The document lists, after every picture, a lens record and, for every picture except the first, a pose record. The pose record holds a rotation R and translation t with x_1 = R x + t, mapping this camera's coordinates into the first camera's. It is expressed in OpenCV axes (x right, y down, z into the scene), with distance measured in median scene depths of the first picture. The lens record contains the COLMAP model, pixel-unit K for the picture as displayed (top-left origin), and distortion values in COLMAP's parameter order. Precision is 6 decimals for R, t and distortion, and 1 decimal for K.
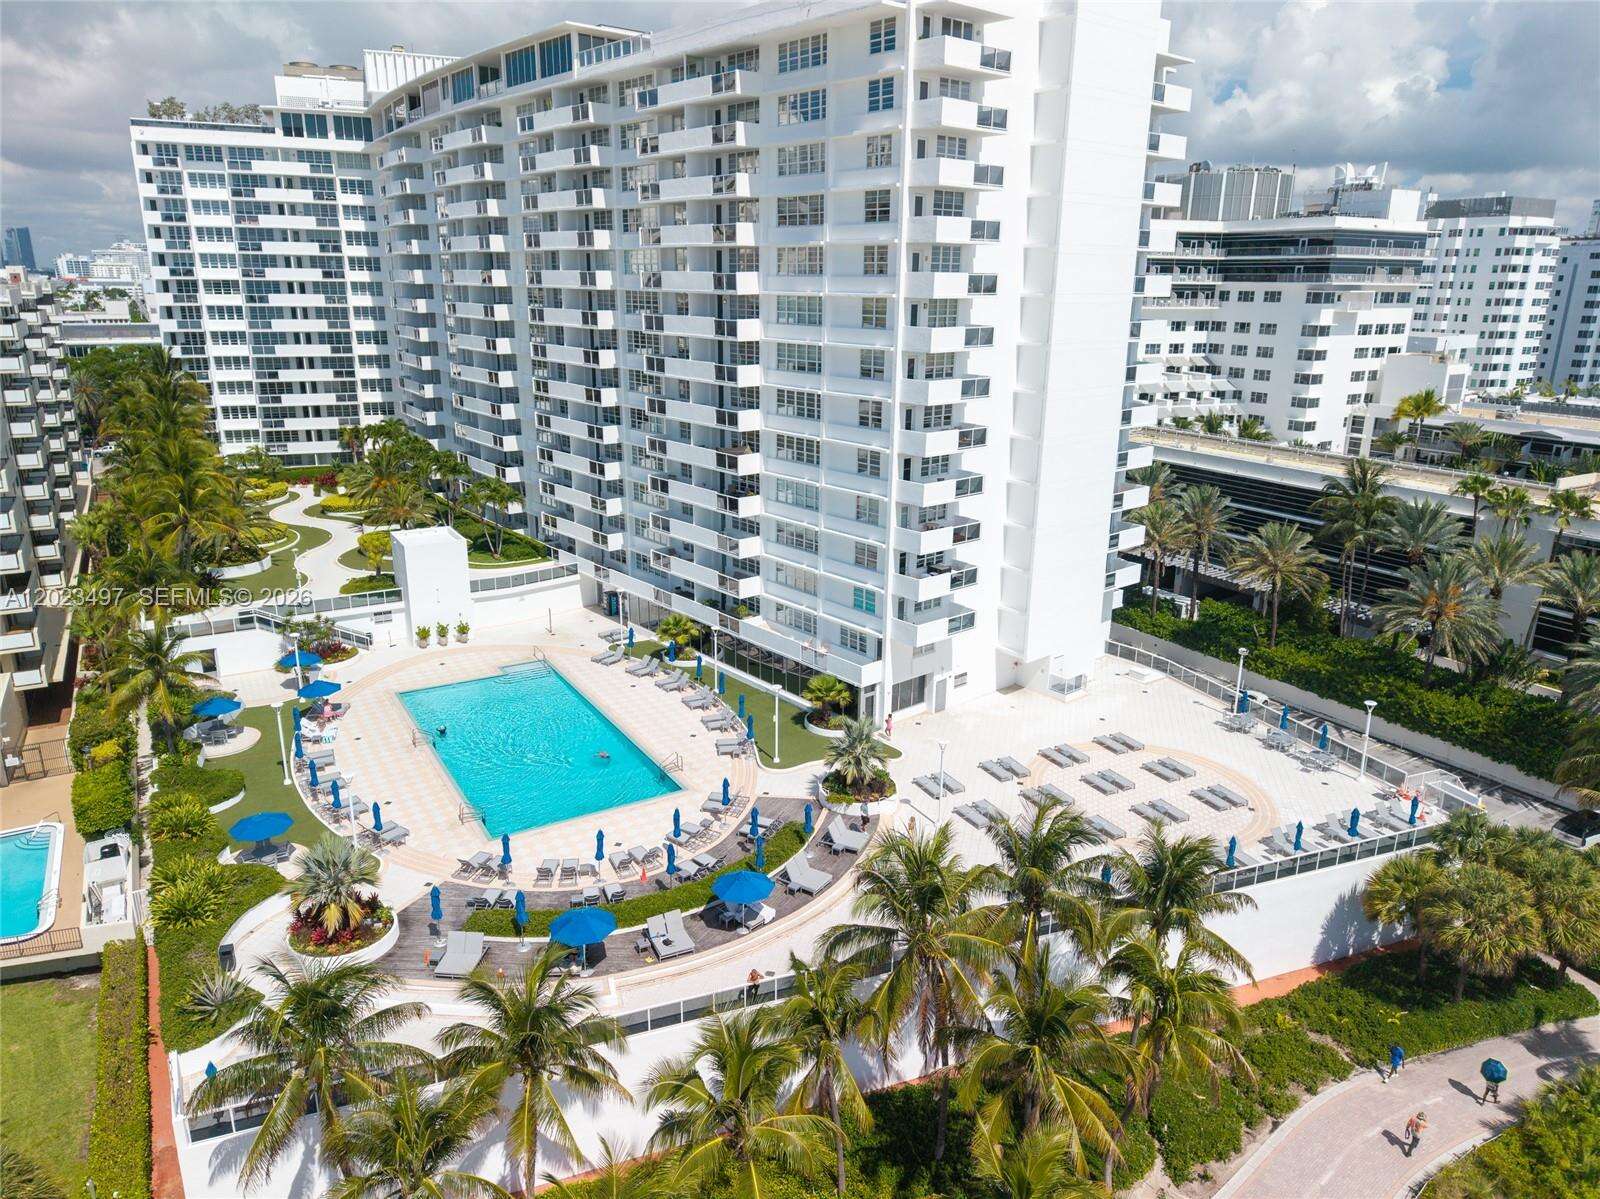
lens RADIAL K [[1106.4, 0, 797.1], [0, 1106.4, 590.0], [0, 0, 1]] dist [0.002999, 0.002046]
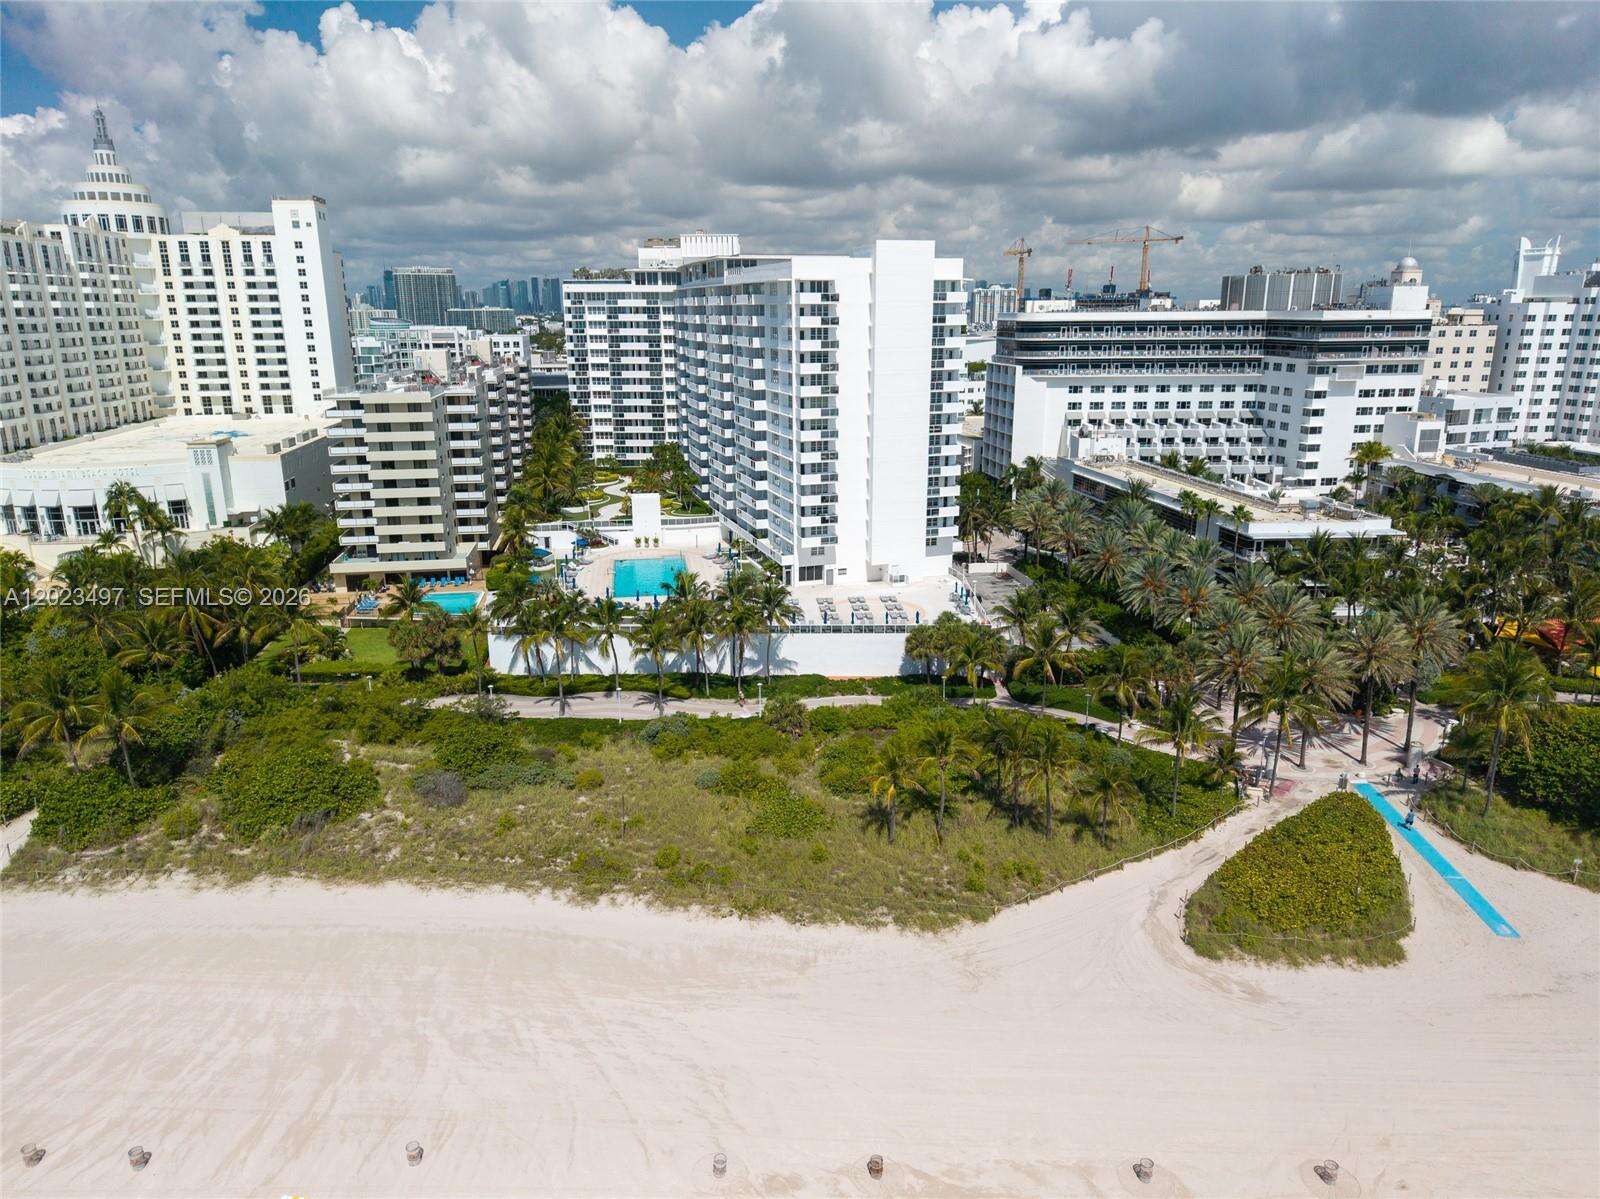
lens RADIAL K [[1085.6, 0, 768.7], [0, 1085.6, 599.4], [0, 0, 1]] dist [-0.000807, 0.006748]
pose [[0.920634, 0.082506, -0.381610, 0.441231], [-0.087489, 0.996156, 0.004305, 0.074724], [0.380498, 0.029423, 0.924314, -0.526421]]
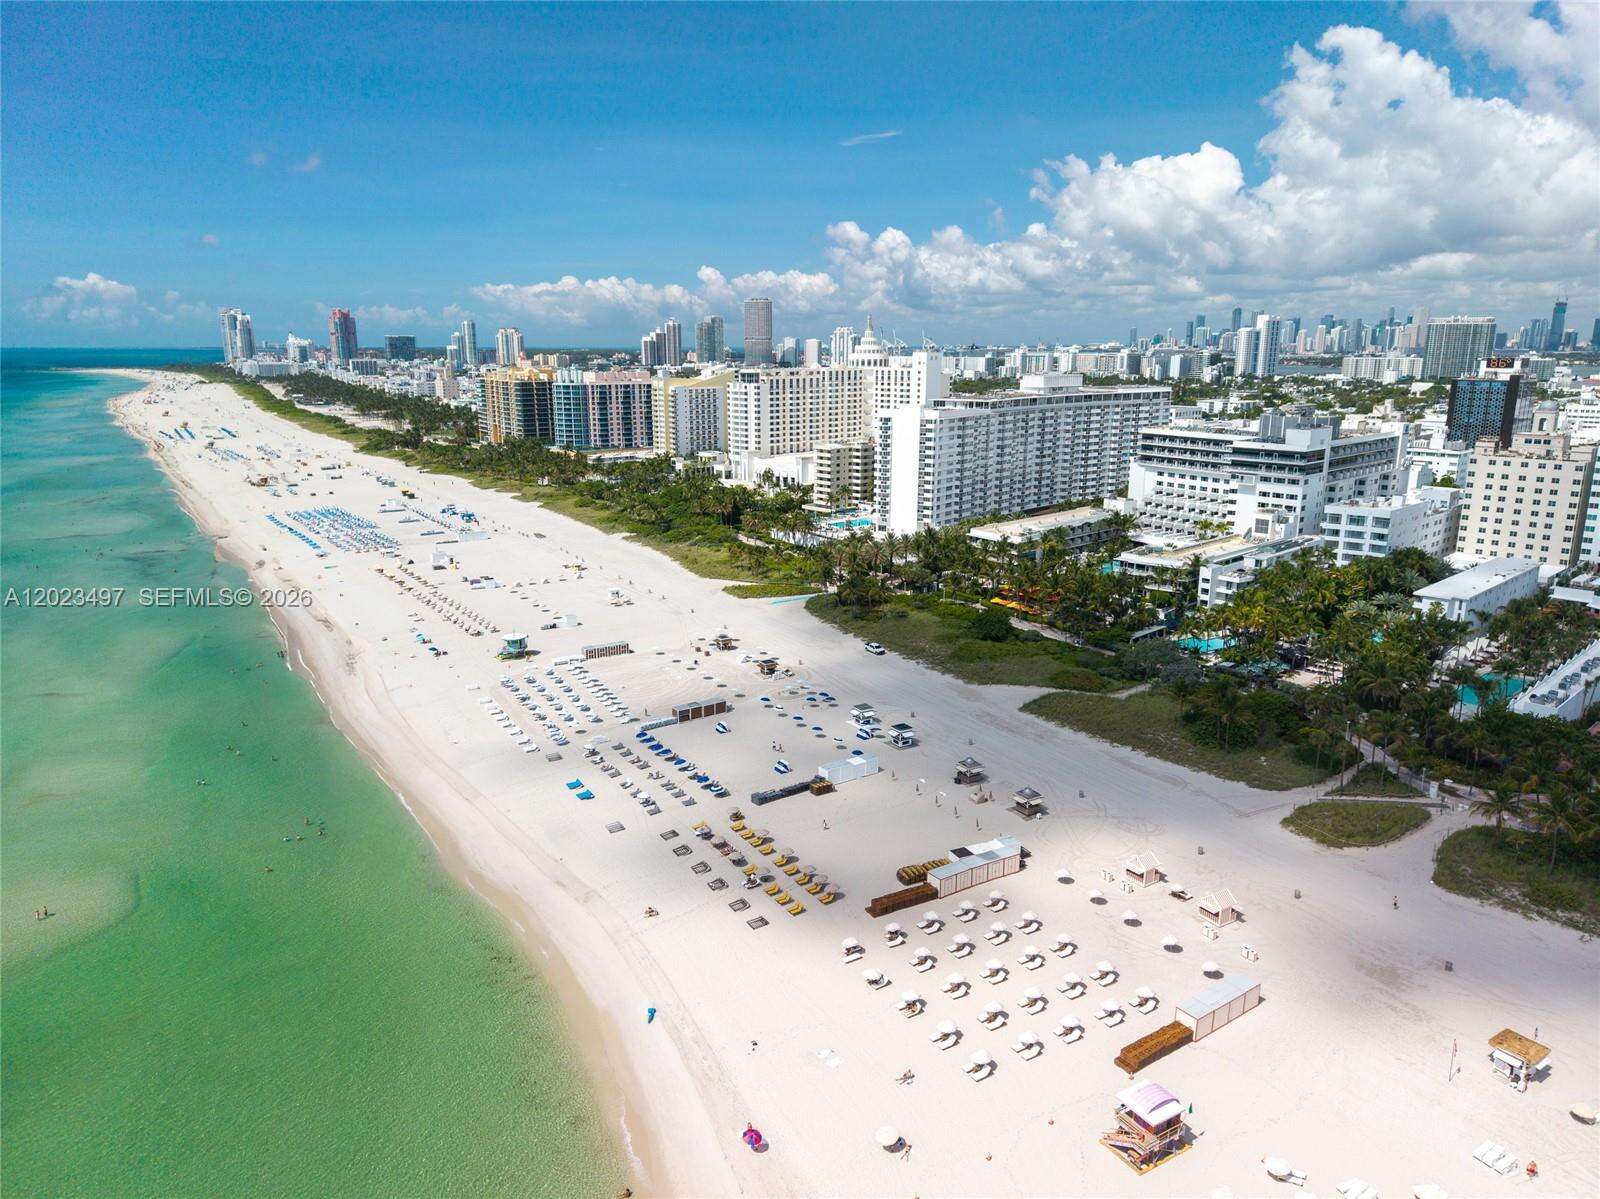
lens RADIAL K [[1006.8, 0, 800.0], [0, 1006.8, 599.5], [0, 0, 1]] dist [-0.001070, -0.000791]
pose [[0.193828, 0.226761, -0.954468, 2.608002], [-0.258493, 0.950343, 0.173288, -0.176363], [0.946368, 0.213136, 0.242820, -0.293520]]
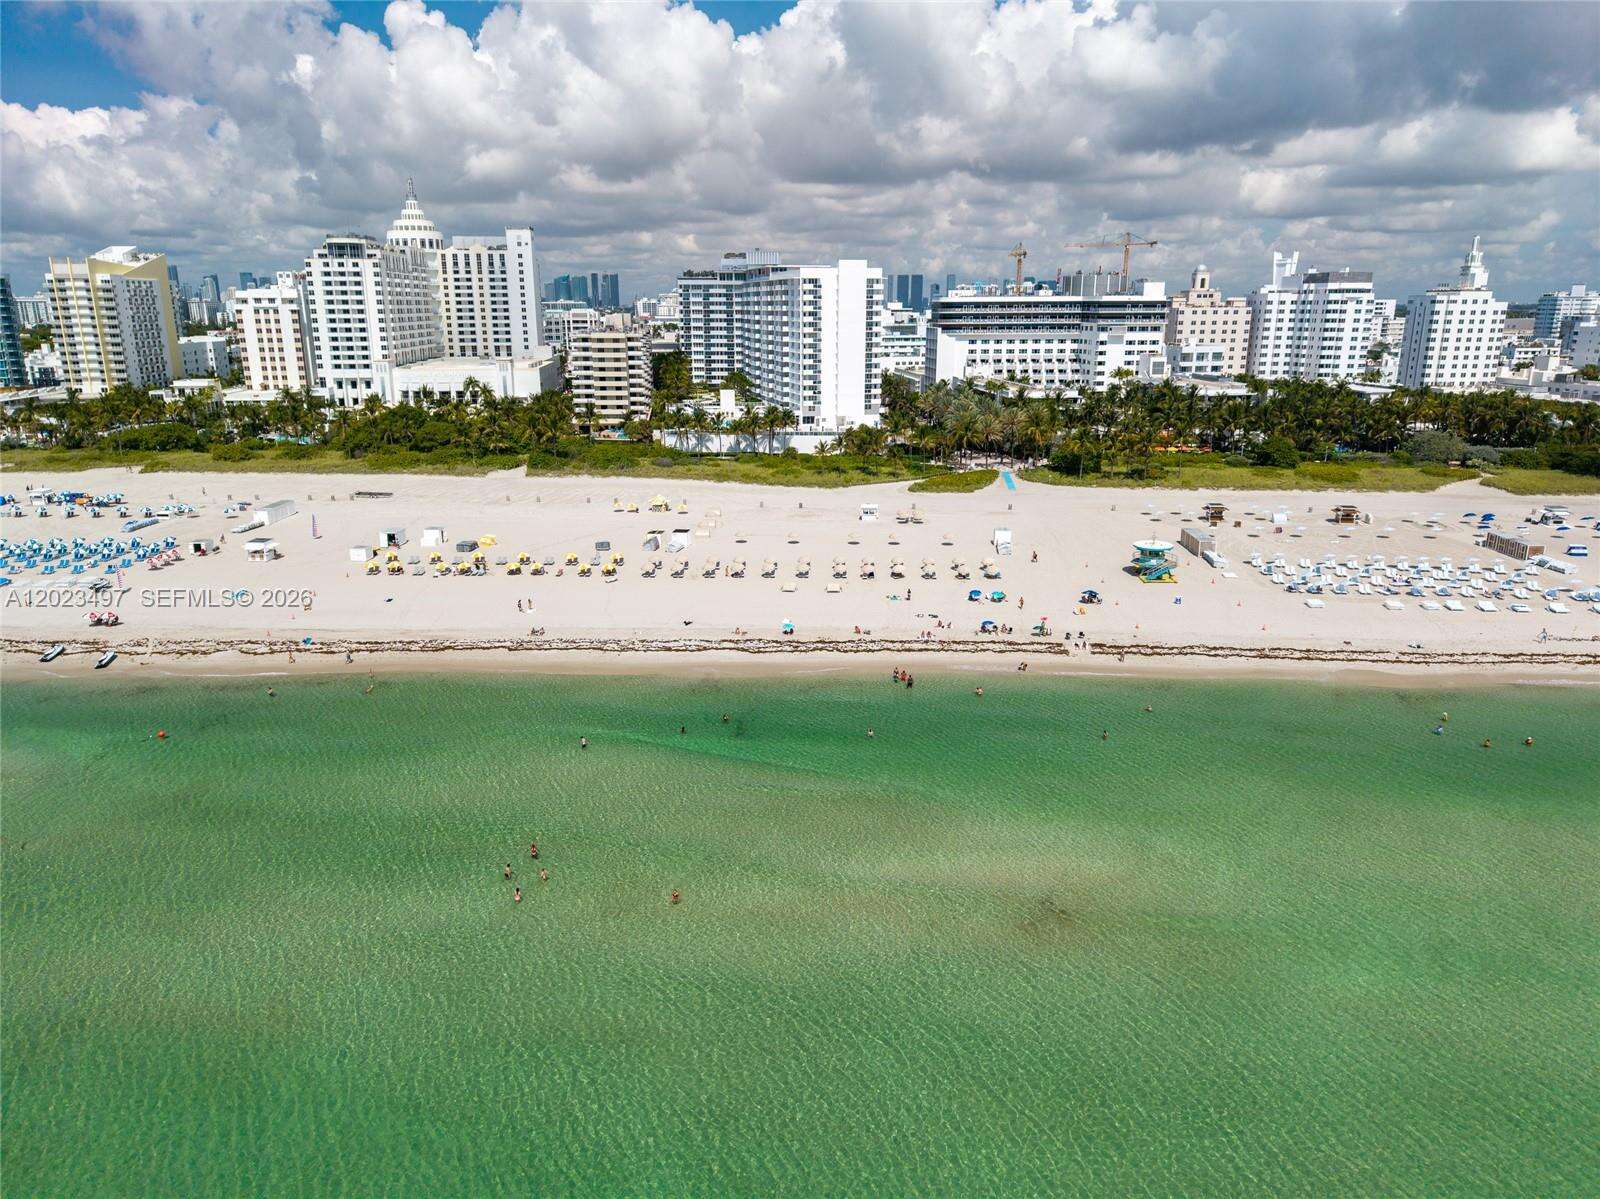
lens RADIAL K [[1075.0, 0, 763.1], [0, 1075.0, 604.9], [0, 0, 1]] dist [0.006627, -0.001571]
pose [[0.898844, 0.103080, -0.425974, 0.993171], [-0.104739, 0.994307, 0.019599, 0.412377], [0.425569, 0.027000, 0.904523, -1.603508]]
